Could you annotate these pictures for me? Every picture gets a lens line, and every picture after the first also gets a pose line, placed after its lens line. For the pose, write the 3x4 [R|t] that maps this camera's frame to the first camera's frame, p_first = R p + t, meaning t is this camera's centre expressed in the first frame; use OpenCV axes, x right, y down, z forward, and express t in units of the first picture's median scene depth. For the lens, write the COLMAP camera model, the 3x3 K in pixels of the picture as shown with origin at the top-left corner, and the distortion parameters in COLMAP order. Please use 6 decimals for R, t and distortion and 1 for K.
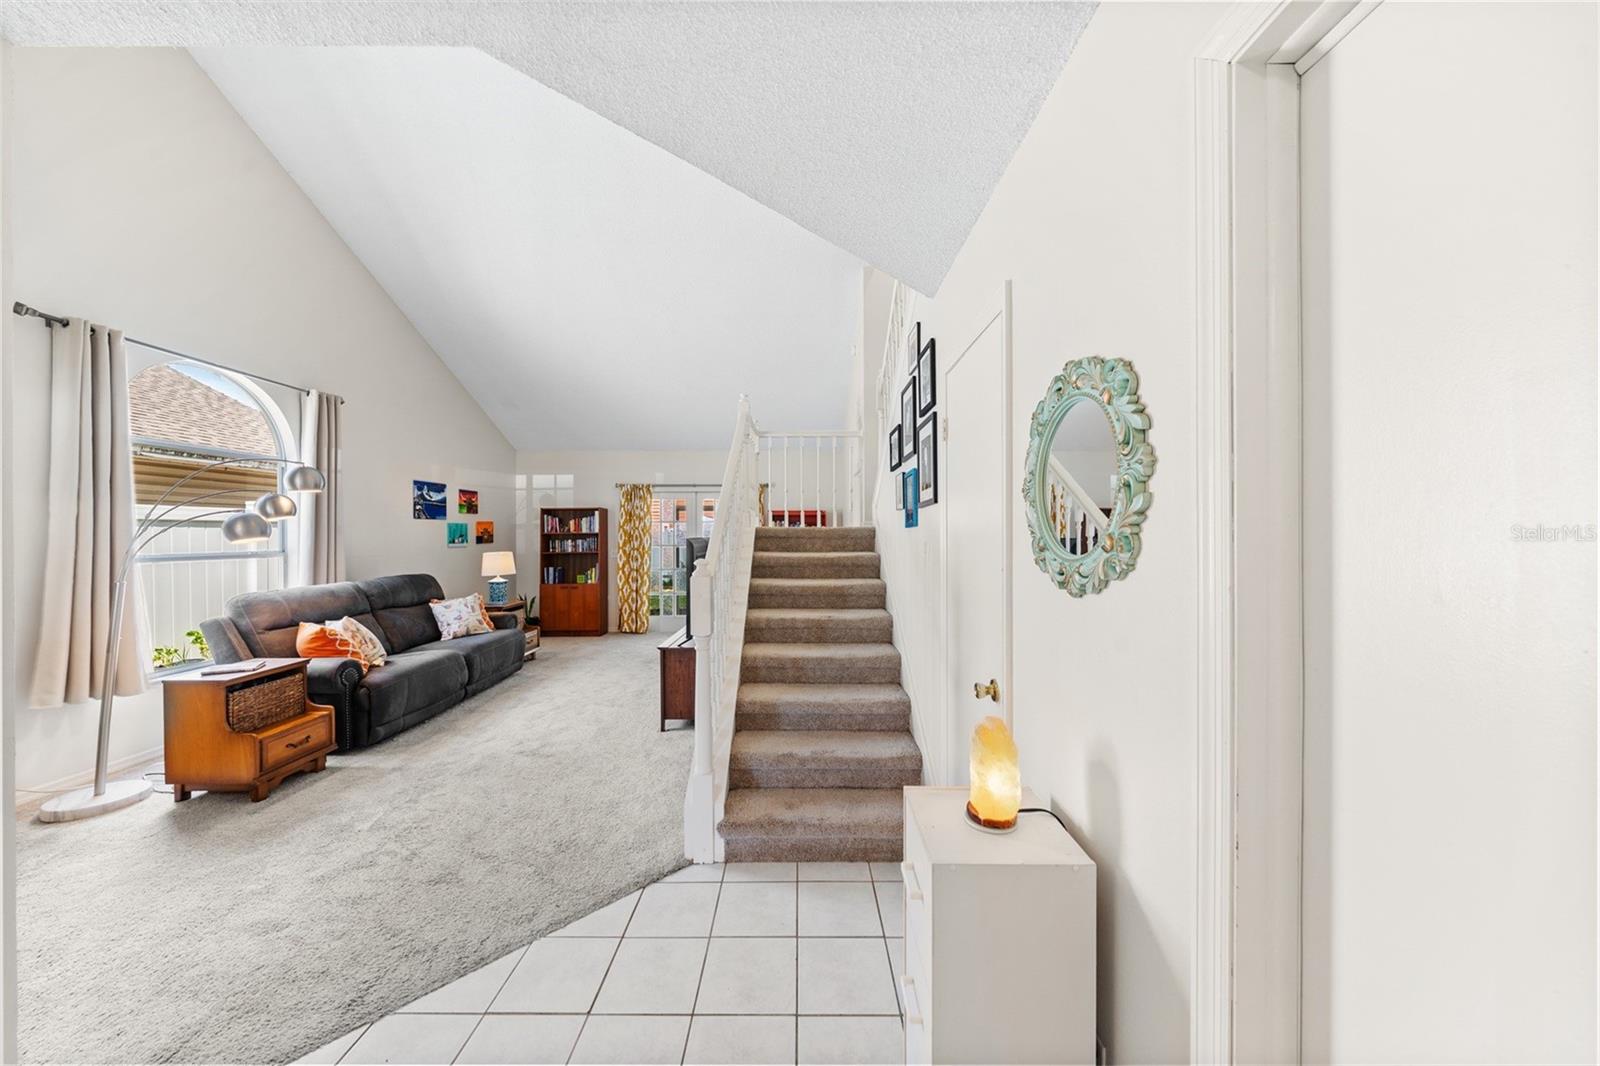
lens RADIAL K [[543.5, 0, 797.4], [0, 543.5, 530.2], [0, 0, 1]] dist [0.000101, 0.000030]
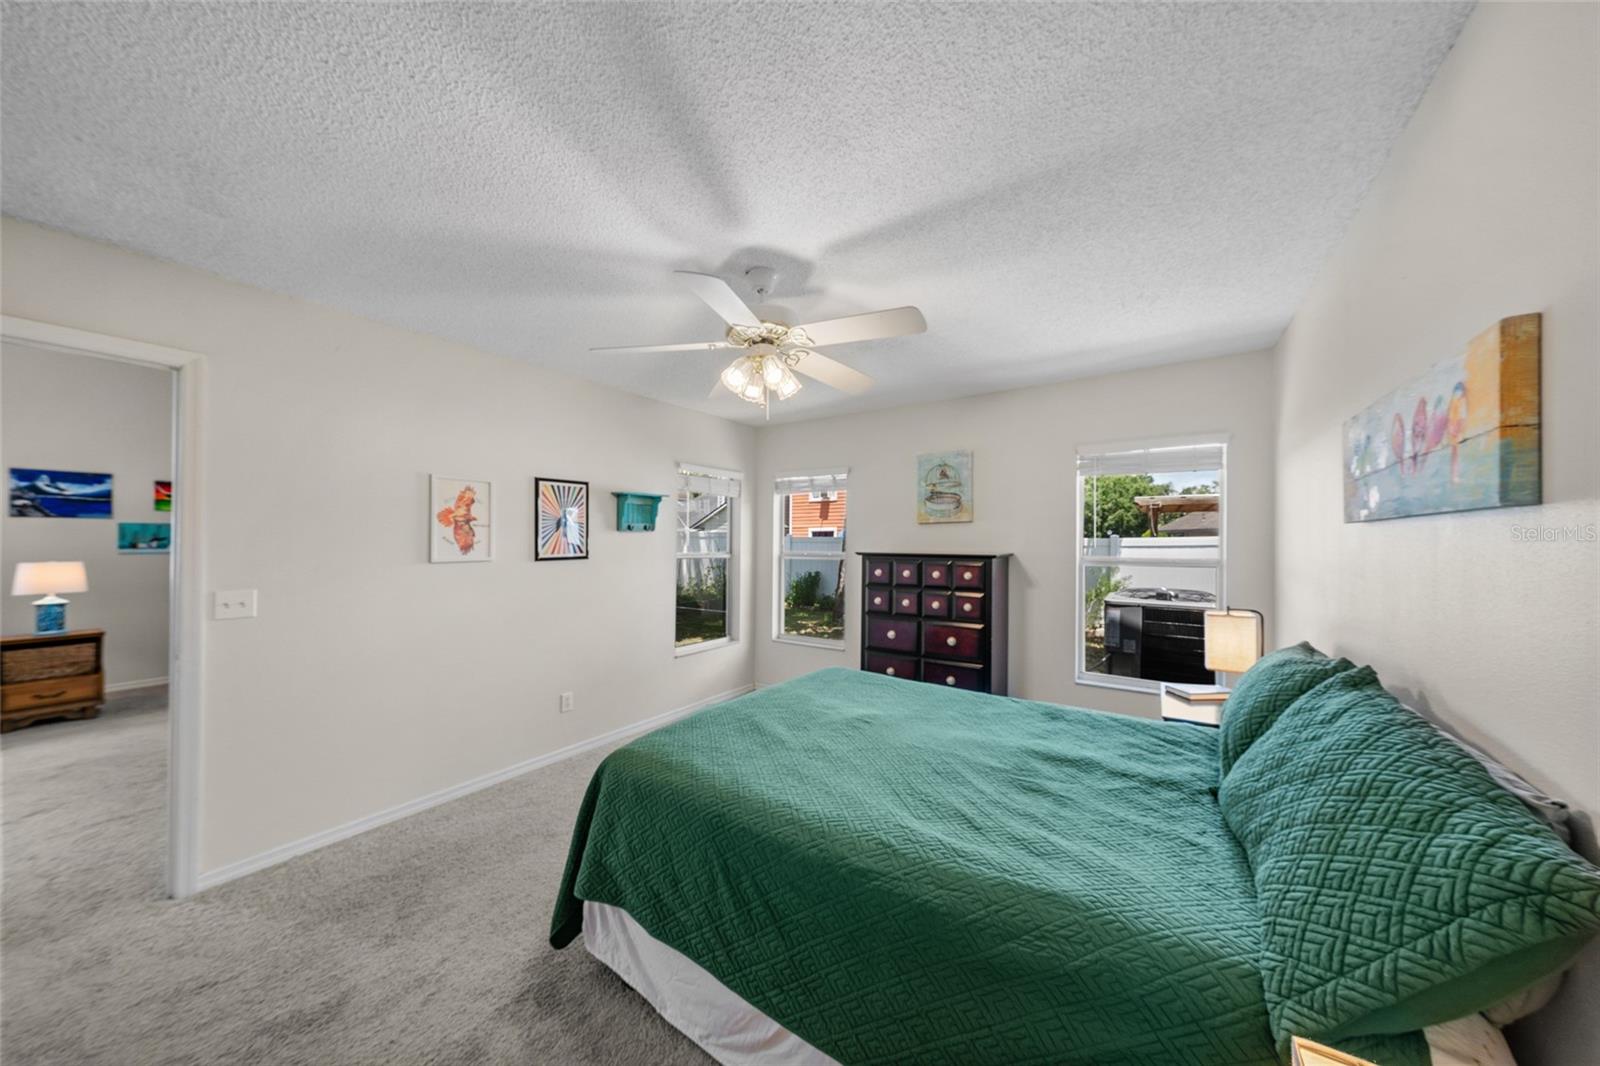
lens RADIAL K [[525.3, 0, 806.5], [0, 525.3, 537.0], [0, 0, 1]] dist [0.000339, 0.000127]
pose [[0.834887, 0.005396, -0.550395, 0.666455], [-0.005417, 0.999984, 0.001587, 0.000980], [0.550395, 0.001656, 0.834903, 0.972605]]
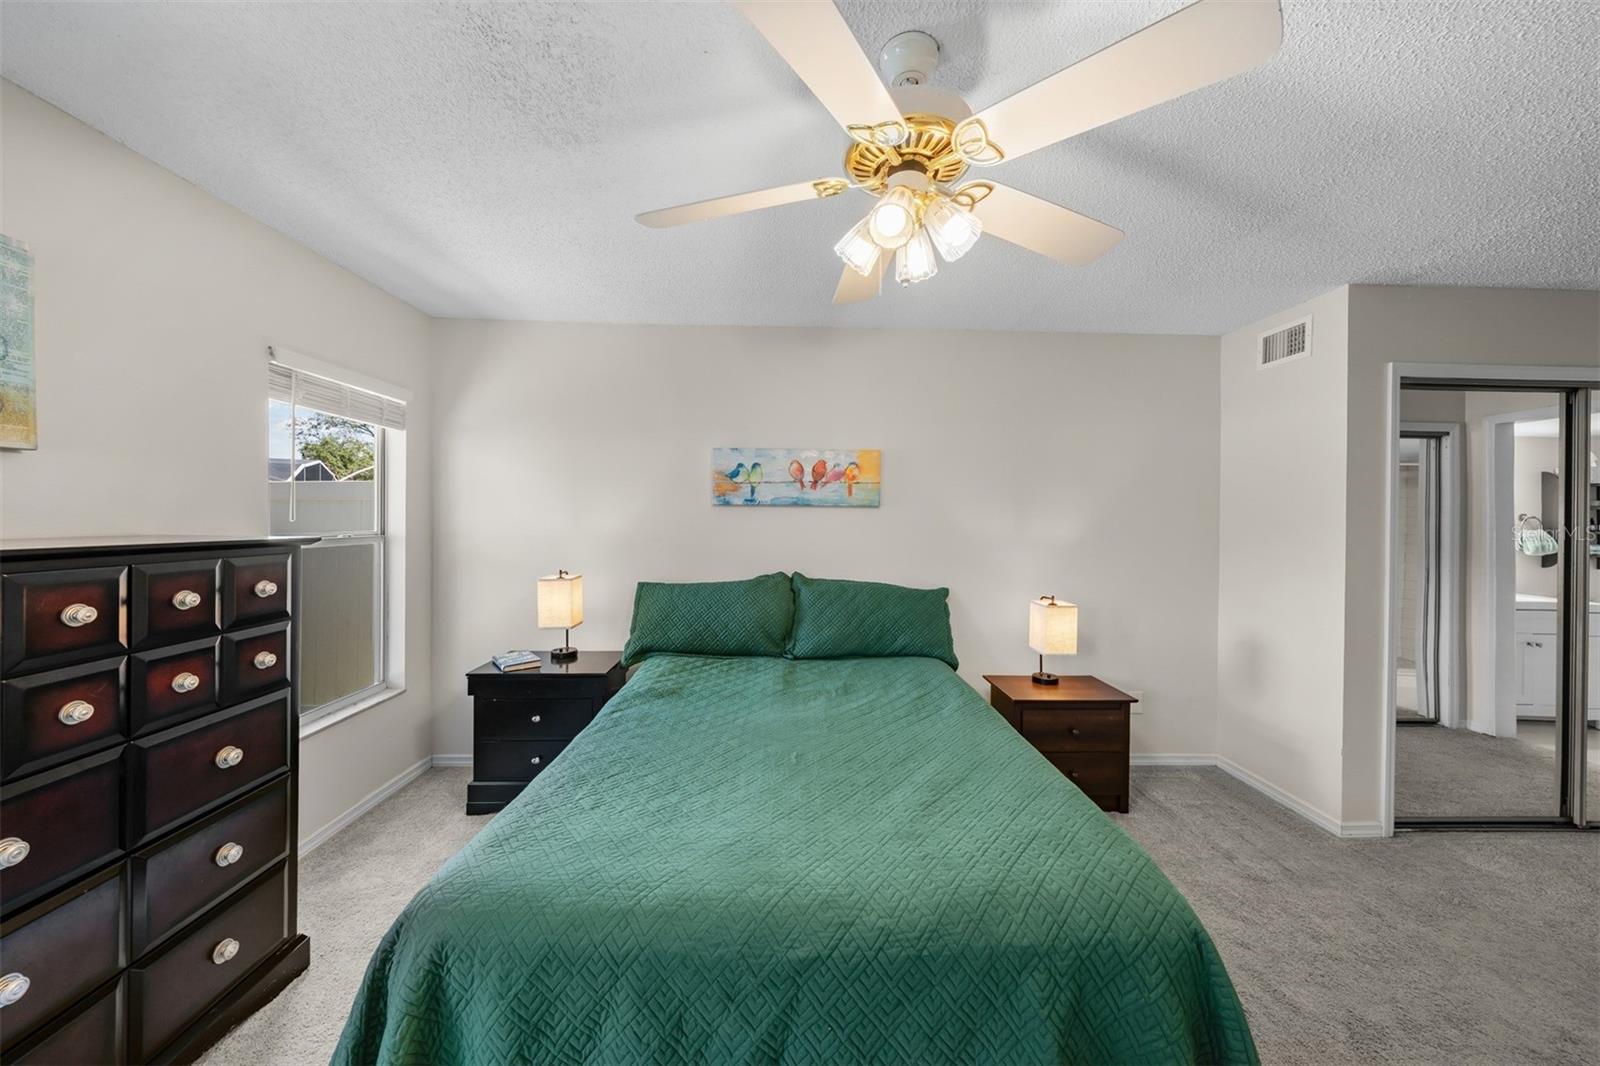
lens RADIAL K [[543.1, 0, 801.8], [0, 543.1, 525.1], [0, 0, 1]] dist [-0.001287, 0.000002]
pose [[-0.031210, -0.006334, 0.999493, 0.251675], [-0.015921, 0.999856, 0.005839, 0.007356], [-0.999386, -0.015731, -0.031307, 1.284550]]
